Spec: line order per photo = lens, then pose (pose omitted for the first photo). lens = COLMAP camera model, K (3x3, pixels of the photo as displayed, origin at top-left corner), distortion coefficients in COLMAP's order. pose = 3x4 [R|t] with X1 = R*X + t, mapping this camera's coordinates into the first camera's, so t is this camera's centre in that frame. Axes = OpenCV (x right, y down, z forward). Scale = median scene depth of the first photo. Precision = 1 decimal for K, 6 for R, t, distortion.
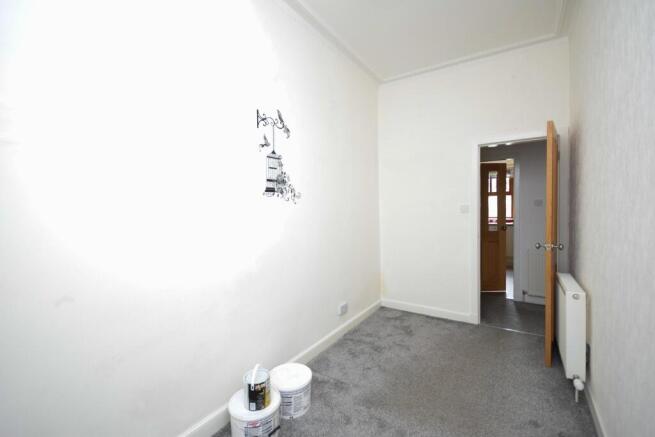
lens RADIAL K [[294.3, 0, 327.5], [0, 294.3, 218.5], [0, 0, 1]] dist [0.000790, -0.014932]
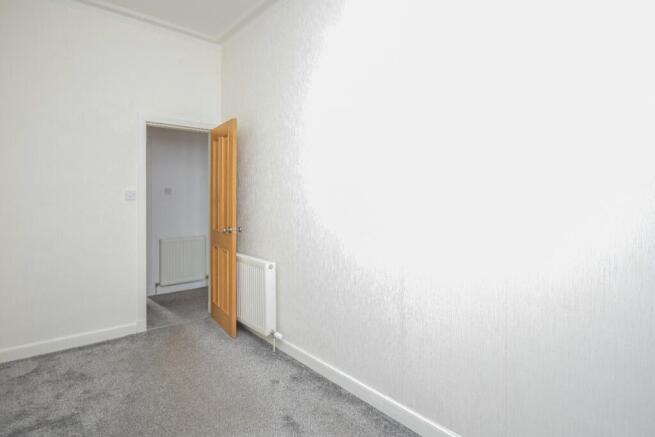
lens RADIAL K [[334.6, 0, 327.8], [0, 334.6, 195.6], [0, 0, 1]] dist [0.000771, 0.000007]
pose [[0.282407, 0.014946, 0.959178, -0.291631], [0.018720, 0.999602, -0.021088, -0.001215], [-0.959112, 0.023911, 0.282015, 0.225865]]
